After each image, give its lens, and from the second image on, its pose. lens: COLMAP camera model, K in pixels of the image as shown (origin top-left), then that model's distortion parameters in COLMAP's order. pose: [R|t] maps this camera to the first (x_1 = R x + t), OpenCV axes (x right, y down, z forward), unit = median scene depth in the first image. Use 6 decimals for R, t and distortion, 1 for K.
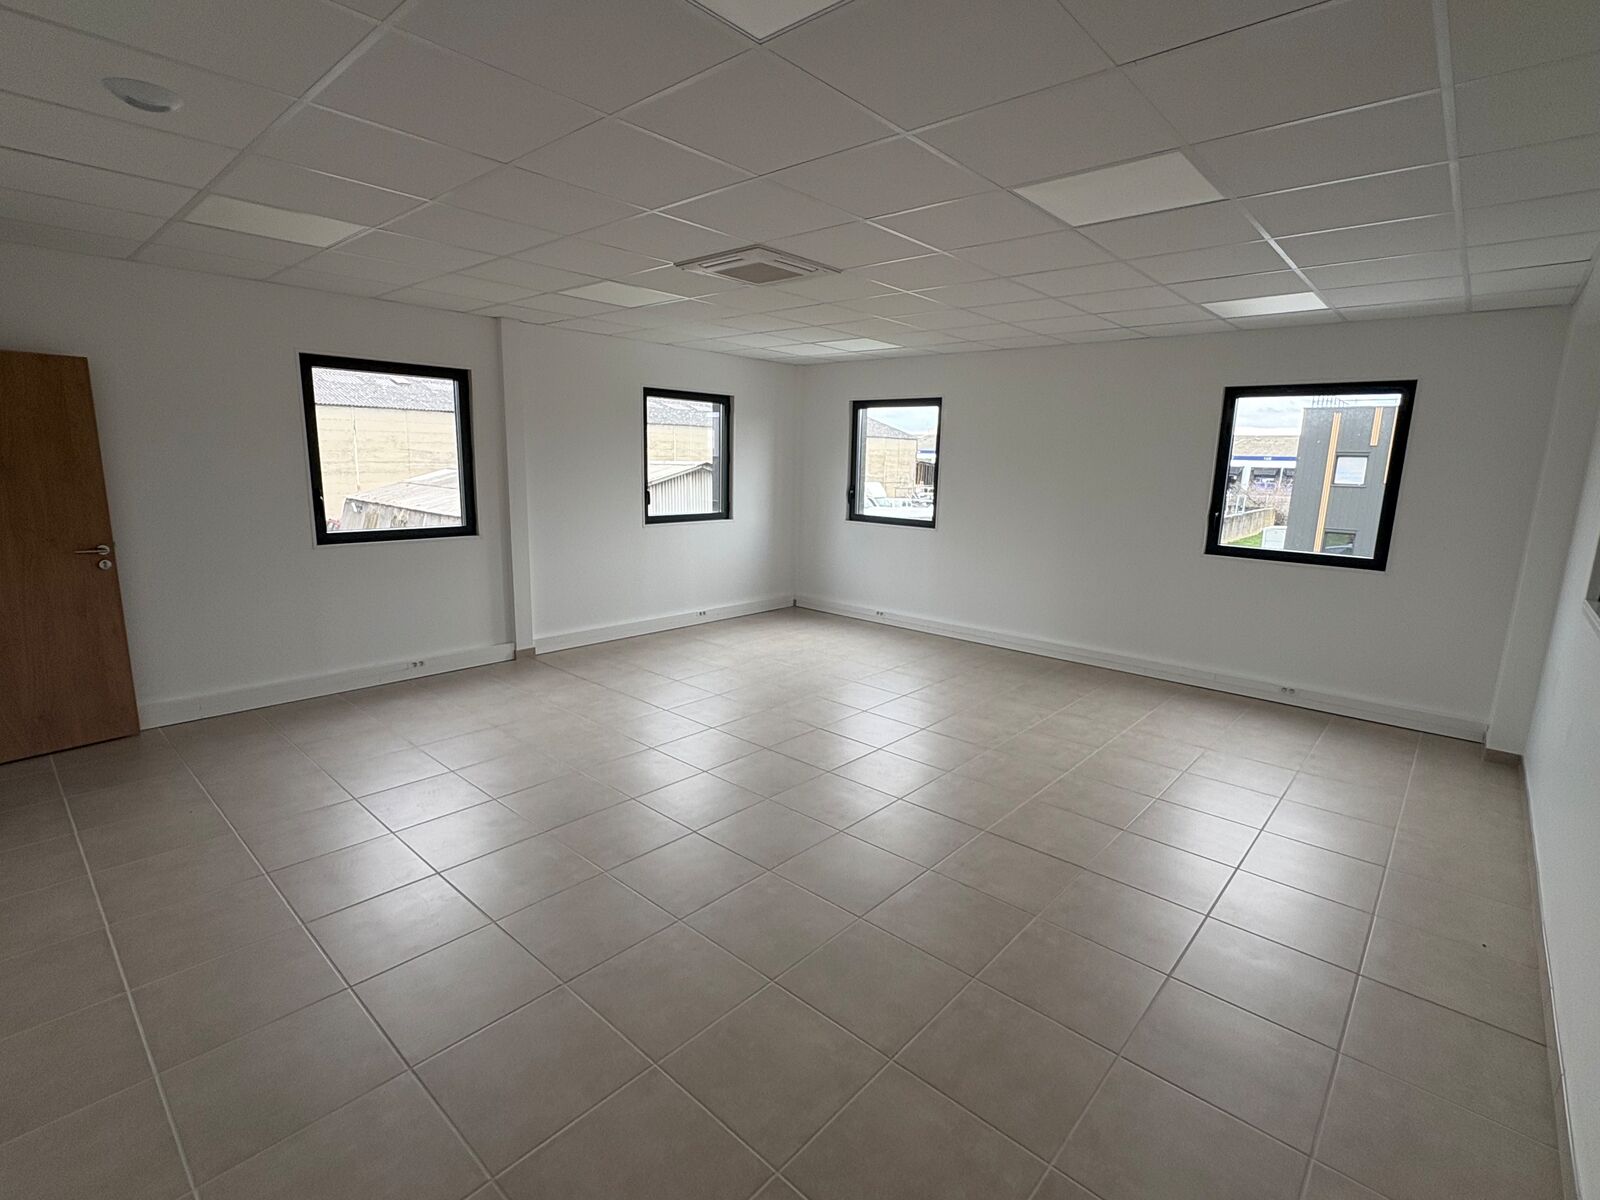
lens RADIAL K [[757.5, 0, 799.0], [0, 757.5, 597.2], [0, 0, 1]] dist [-0.000960, 0.002001]
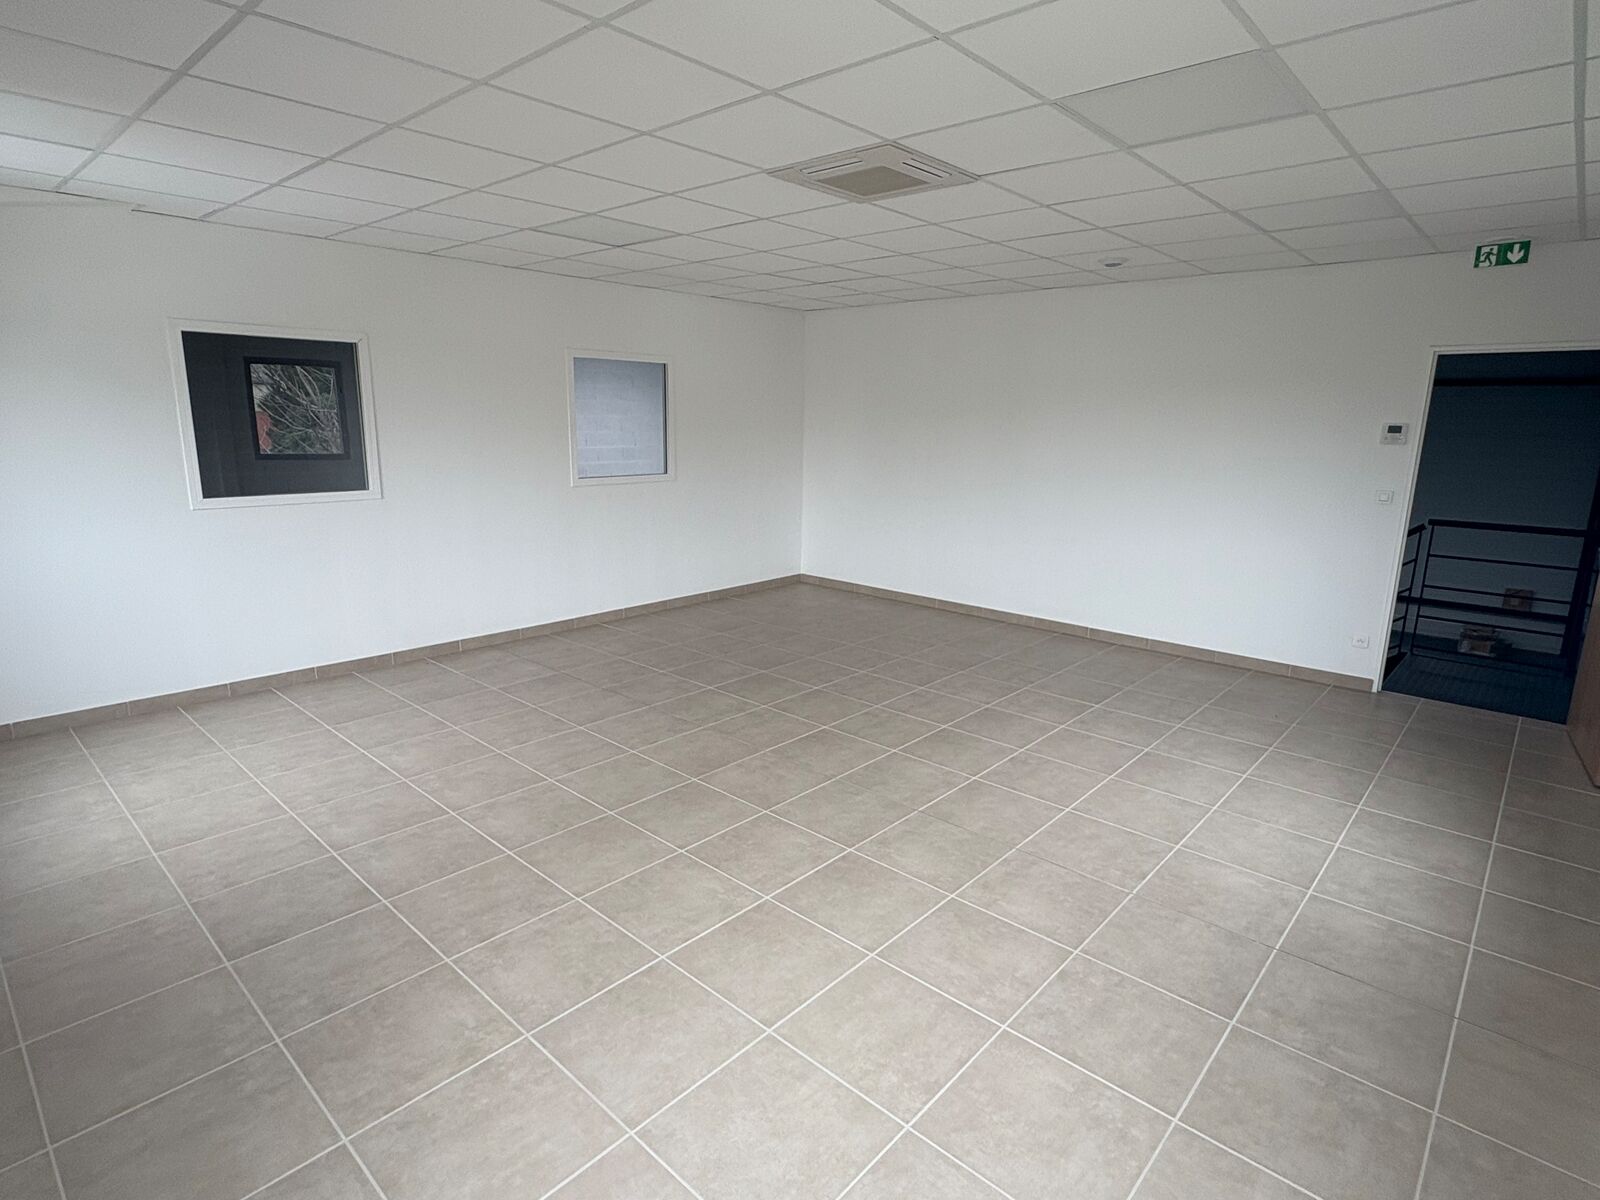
lens RADIAL K [[843.8, 0, 800.2], [0, 843.8, 595.2], [0, 0, 1]] dist [-0.001769, 0.002548]
pose [[-0.999178, -0.040393, -0.003530, -0.000018], [-0.038642, 0.922231, 0.384703, -0.087369], [-0.012284, 0.384523, -0.923034, 0.463661]]
